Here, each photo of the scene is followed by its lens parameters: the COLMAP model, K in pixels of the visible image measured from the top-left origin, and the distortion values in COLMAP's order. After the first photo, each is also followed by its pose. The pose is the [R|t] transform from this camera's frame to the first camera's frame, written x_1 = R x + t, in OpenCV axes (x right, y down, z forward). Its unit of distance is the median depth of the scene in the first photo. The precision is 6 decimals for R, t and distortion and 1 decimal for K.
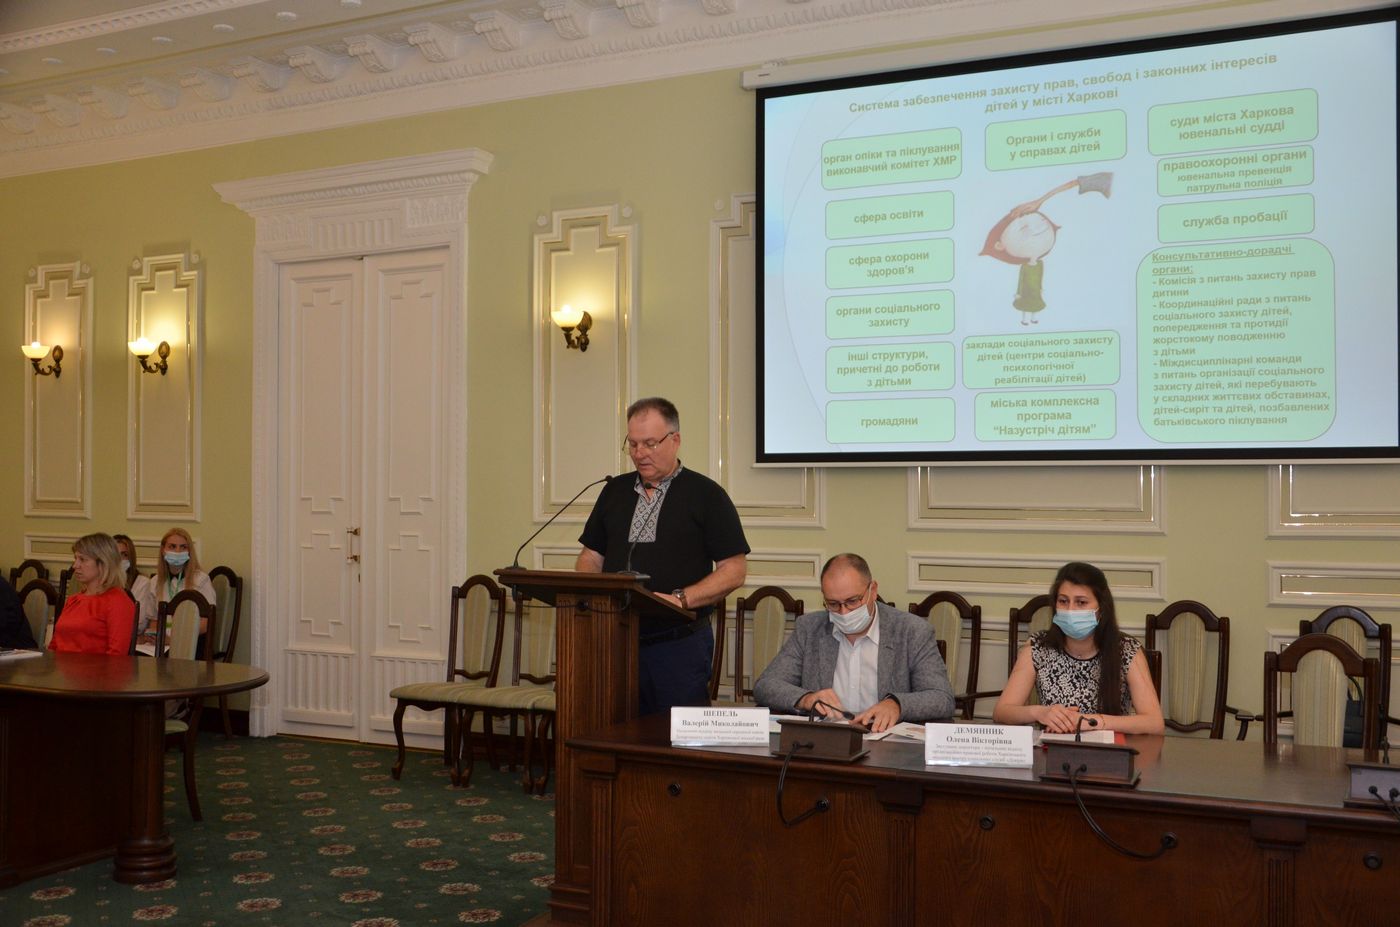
lens RADIAL K [[1398.5, 0, 686.4], [0, 1398.5, 451.8], [0, 0, 1]] dist [-0.056157, 0.000000]
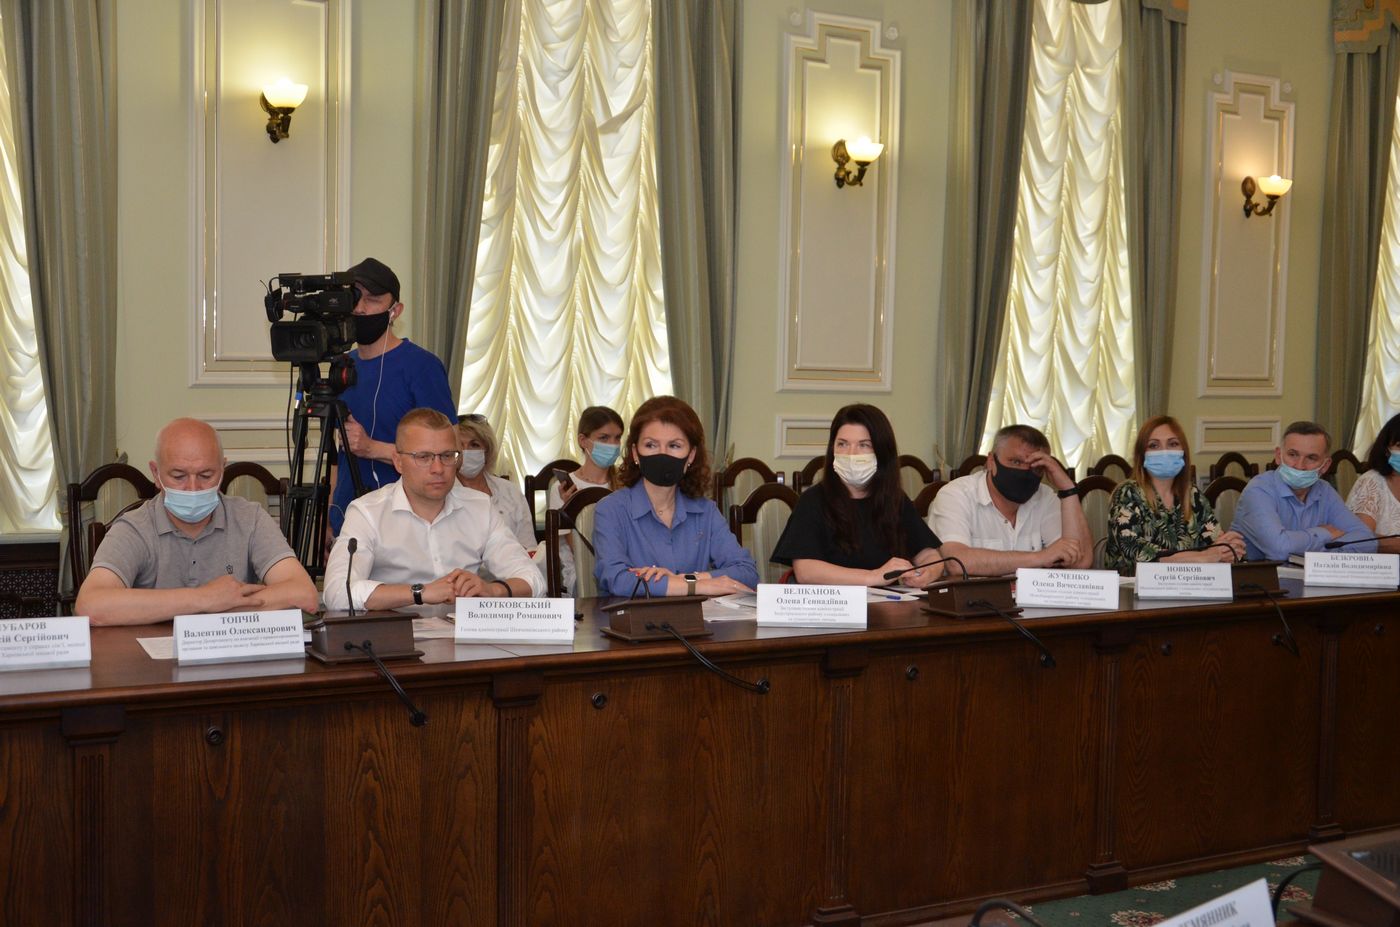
lens RADIAL K [[1717.1, 0, 699.4], [0, 1717.1, 455.6], [0, 0, 1]] dist [-0.033534, 0.000000]
pose [[0.546560, -0.037419, 0.836584, -1.153761], [-0.047799, 0.995978, 0.075776, 0.017533], [-0.836055, -0.081405, 0.542573, 0.571499]]
